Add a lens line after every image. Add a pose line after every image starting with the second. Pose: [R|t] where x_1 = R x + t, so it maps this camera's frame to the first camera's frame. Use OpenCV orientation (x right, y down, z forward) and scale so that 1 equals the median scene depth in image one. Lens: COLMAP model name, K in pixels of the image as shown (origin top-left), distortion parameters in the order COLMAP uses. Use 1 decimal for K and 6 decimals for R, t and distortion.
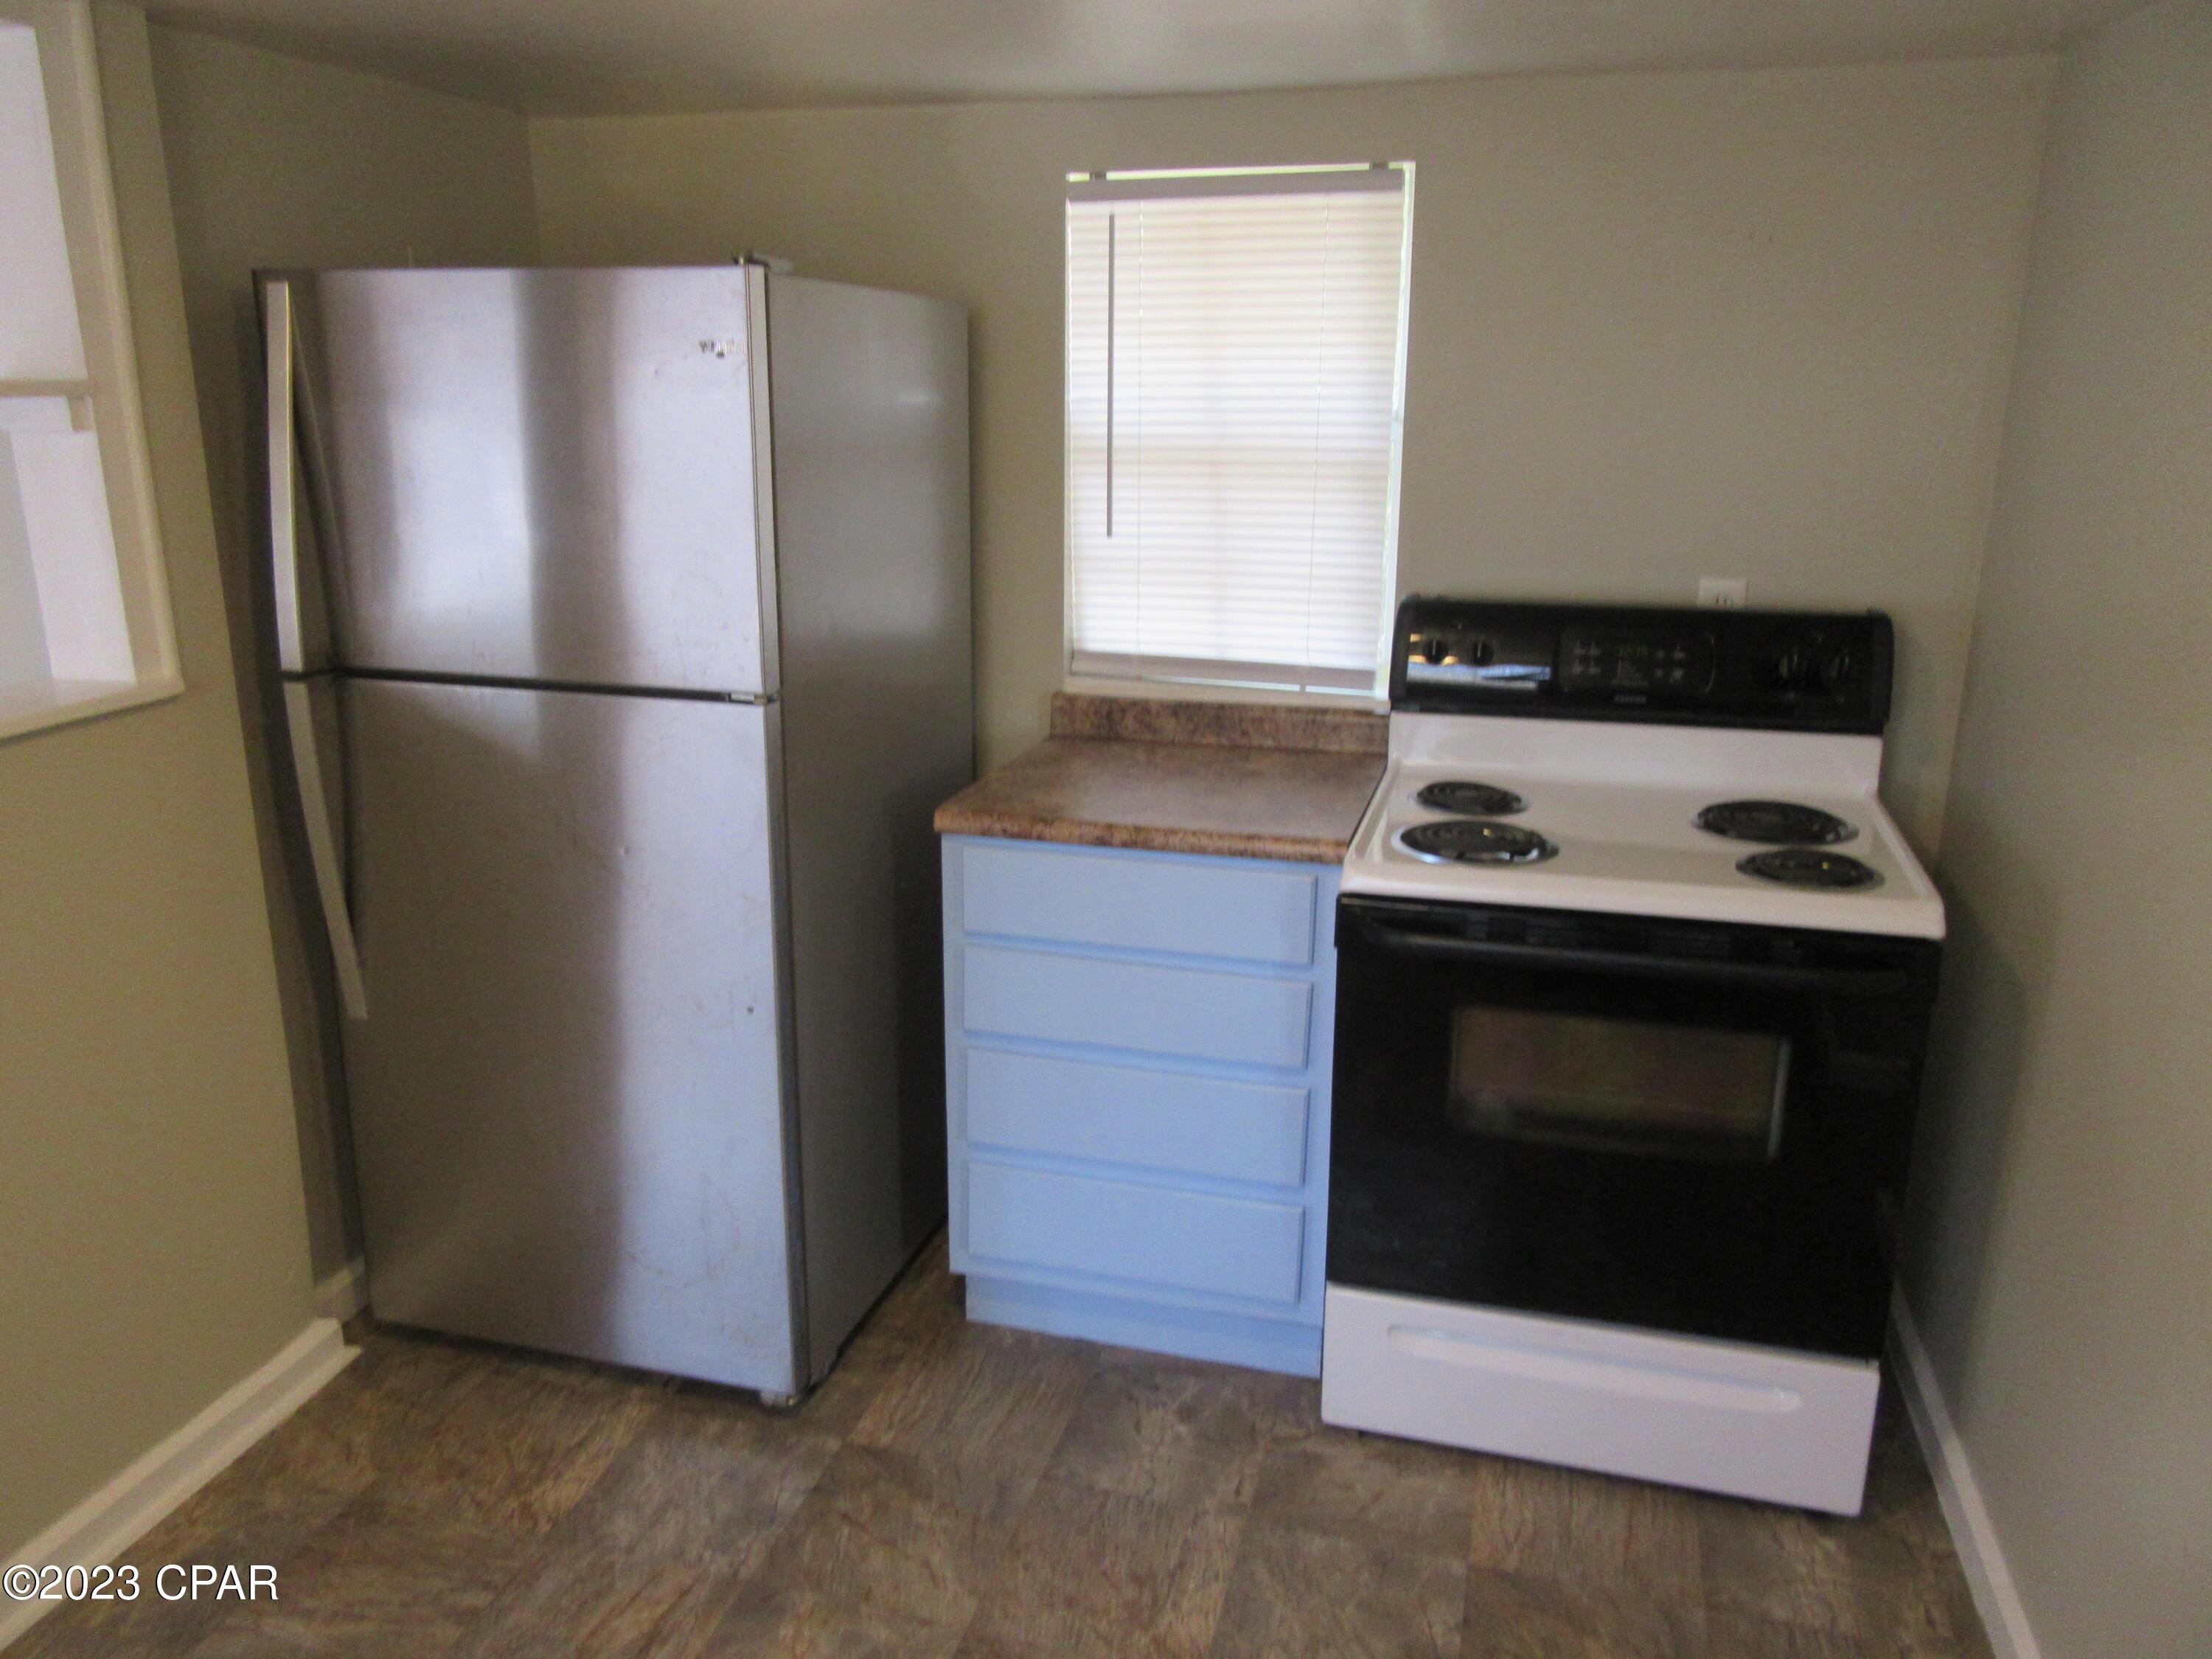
lens RADIAL K [[1659.7, 0, 1104.9], [0, 1659.7, 835.7], [0, 0, 1]] dist [-0.008643, -0.000859]
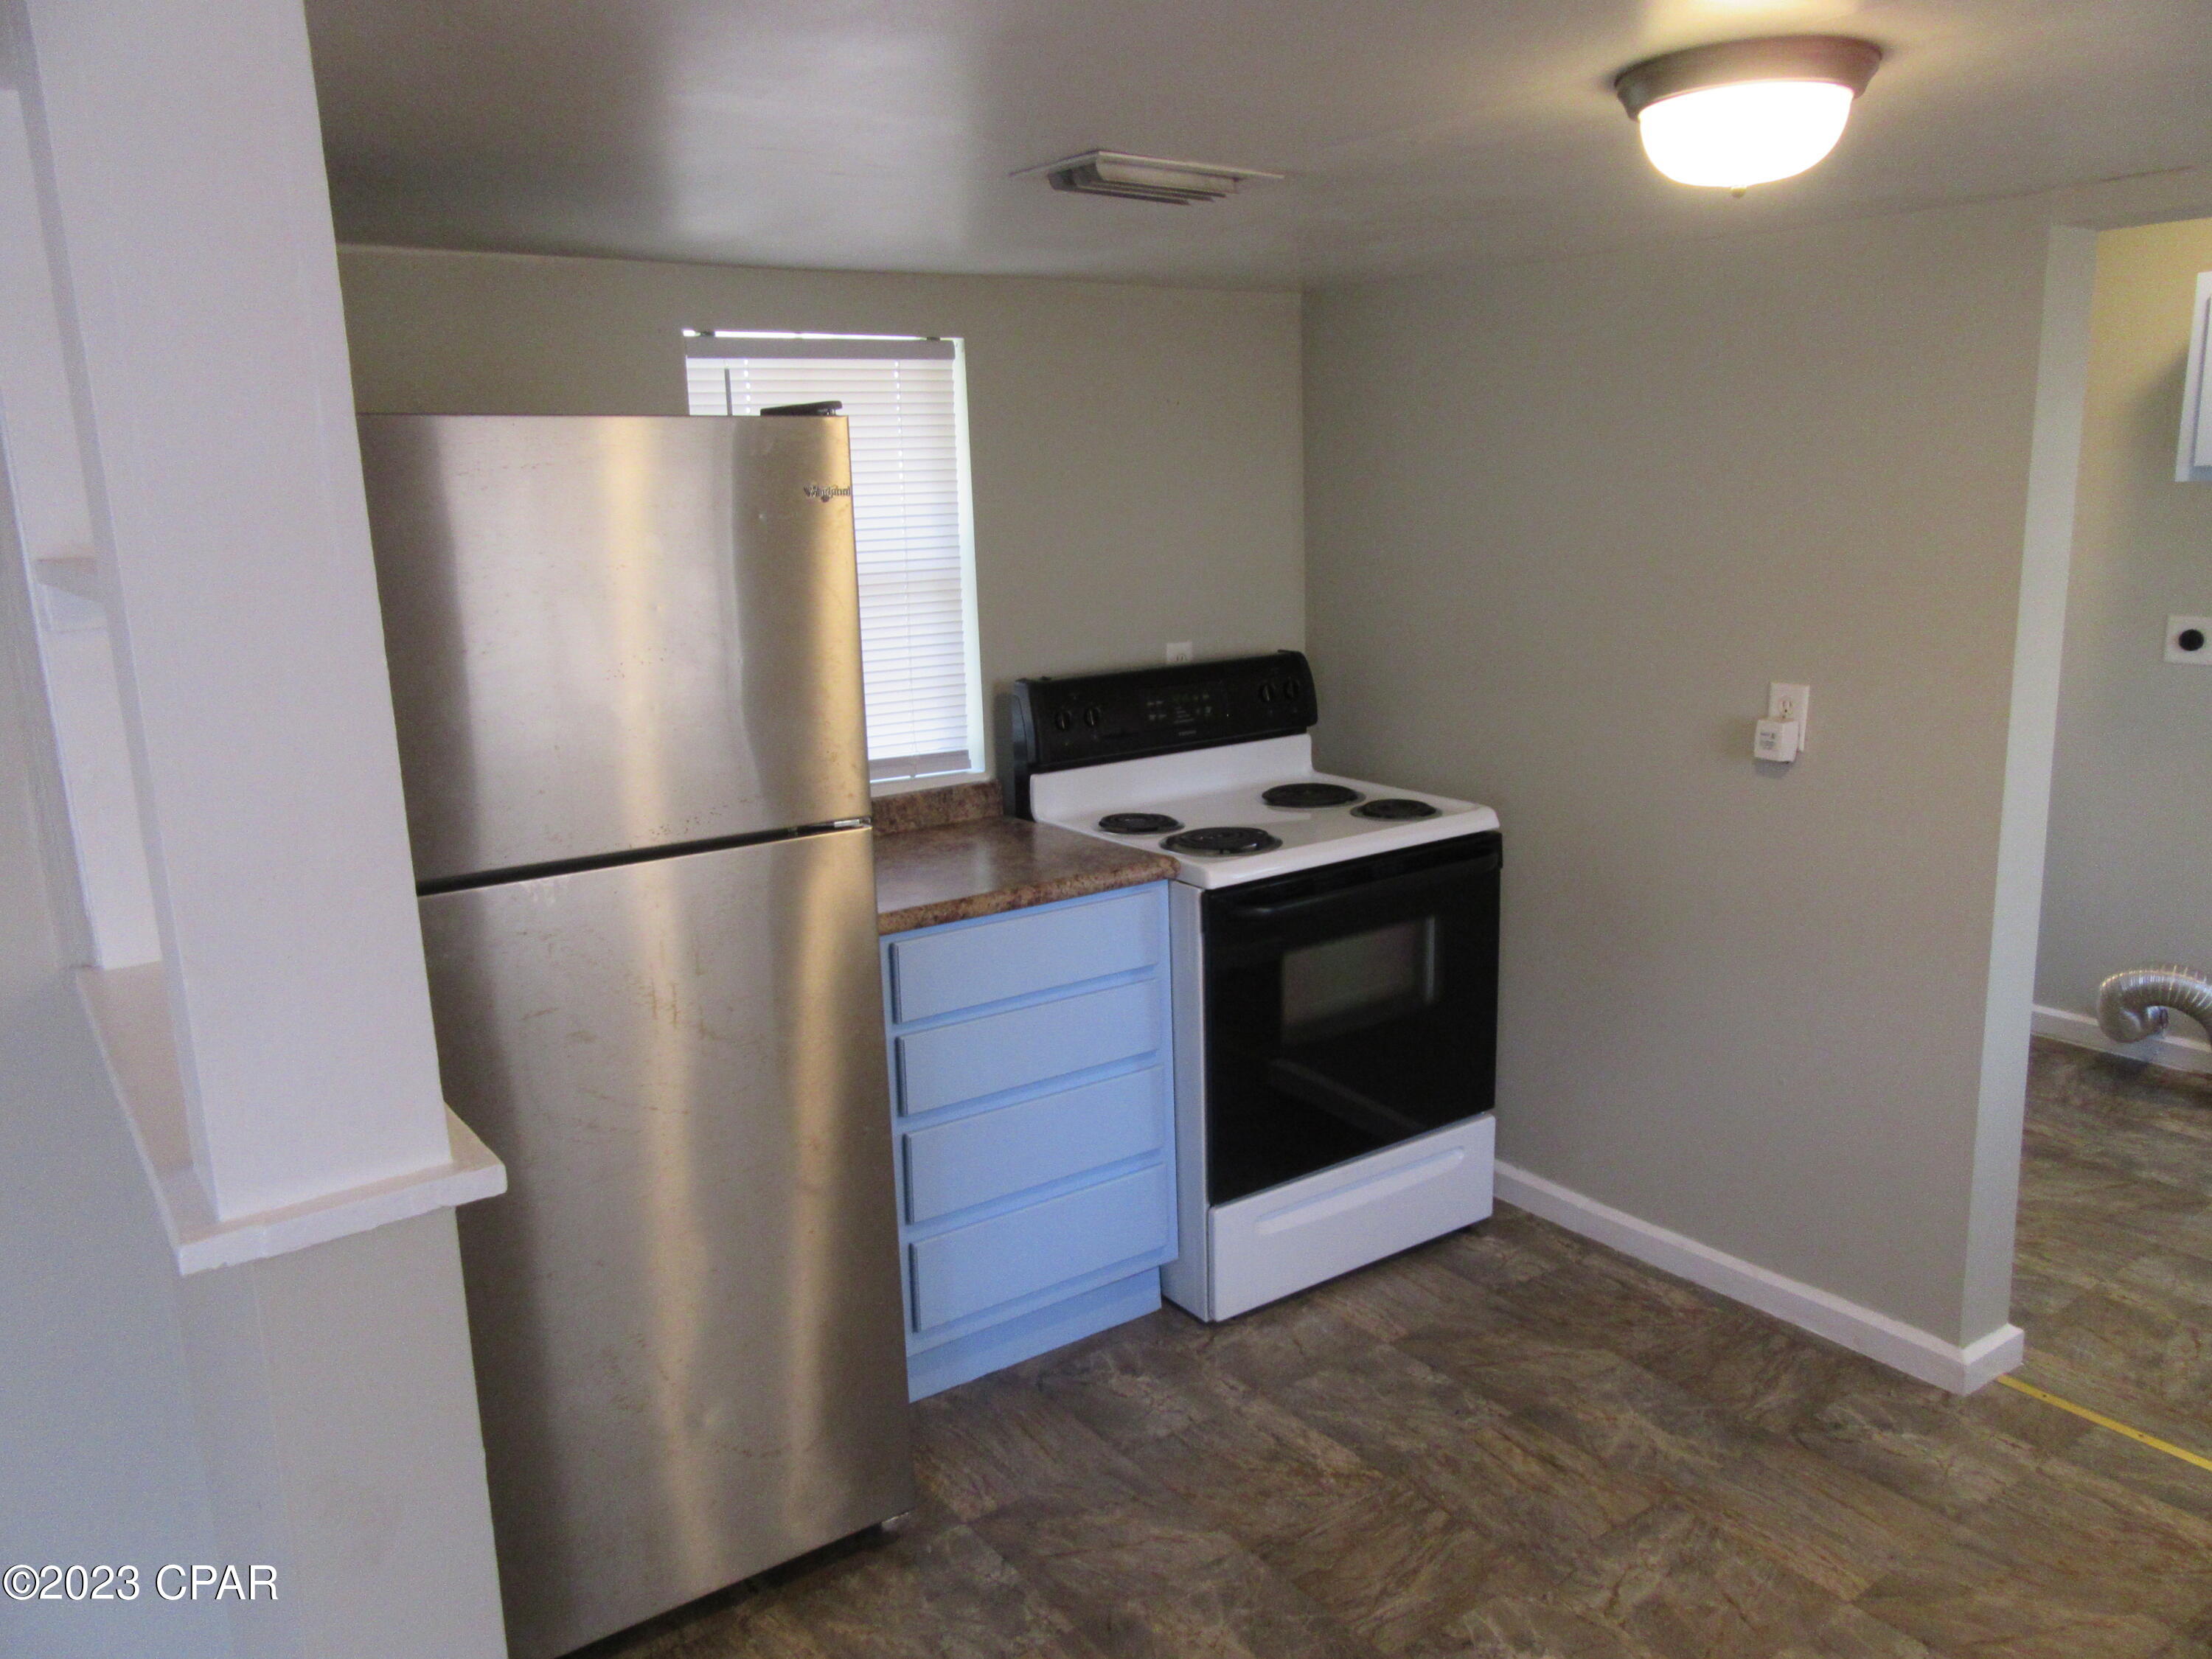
lens RADIAL K [[1659.7, 0, 1104.9], [0, 1659.7, 835.7], [0, 0, 1]] dist [-0.008643, -0.000859]
pose [[0.623324, -0.180787, 0.760778, -0.781716], [0.242164, 0.969707, 0.032025, -0.061193], [-0.743521, 0.164271, 0.648222, 0.184590]]
